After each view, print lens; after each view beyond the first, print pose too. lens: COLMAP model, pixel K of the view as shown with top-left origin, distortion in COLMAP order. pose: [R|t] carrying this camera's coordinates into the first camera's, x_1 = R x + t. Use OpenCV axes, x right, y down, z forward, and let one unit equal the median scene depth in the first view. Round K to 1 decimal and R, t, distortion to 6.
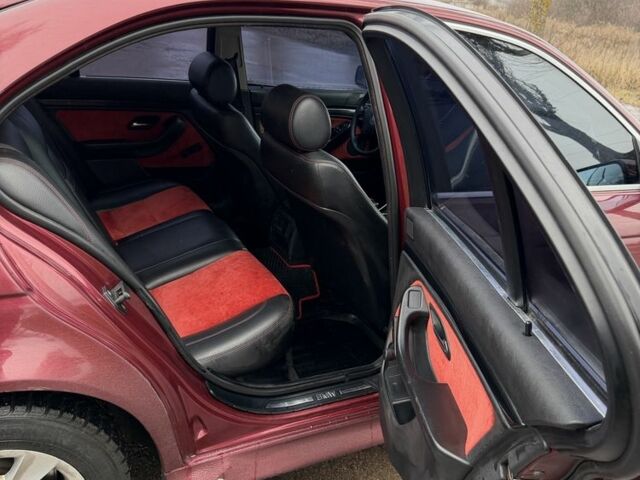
lens RADIAL K [[583.8, 0, 319.5], [0, 583.8, 240.6], [0, 0, 1]] dist [0.080073, -0.052280]
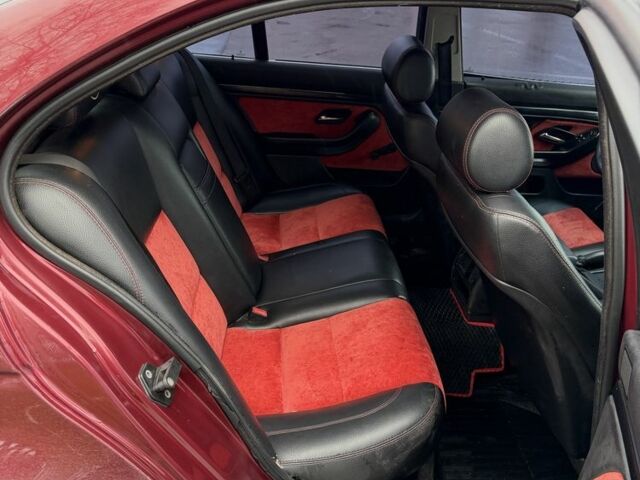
lens RADIAL K [[583.8, 0, 319.9], [0, 583.8, 237.4], [0, 0, 1]] dist [0.080073, -0.052280]
pose [[0.910415, 0.150587, -0.385315, 0.051712], [-0.137952, 0.988595, 0.060409, -0.084549], [0.390017, -0.001842, 0.920806, 0.226852]]
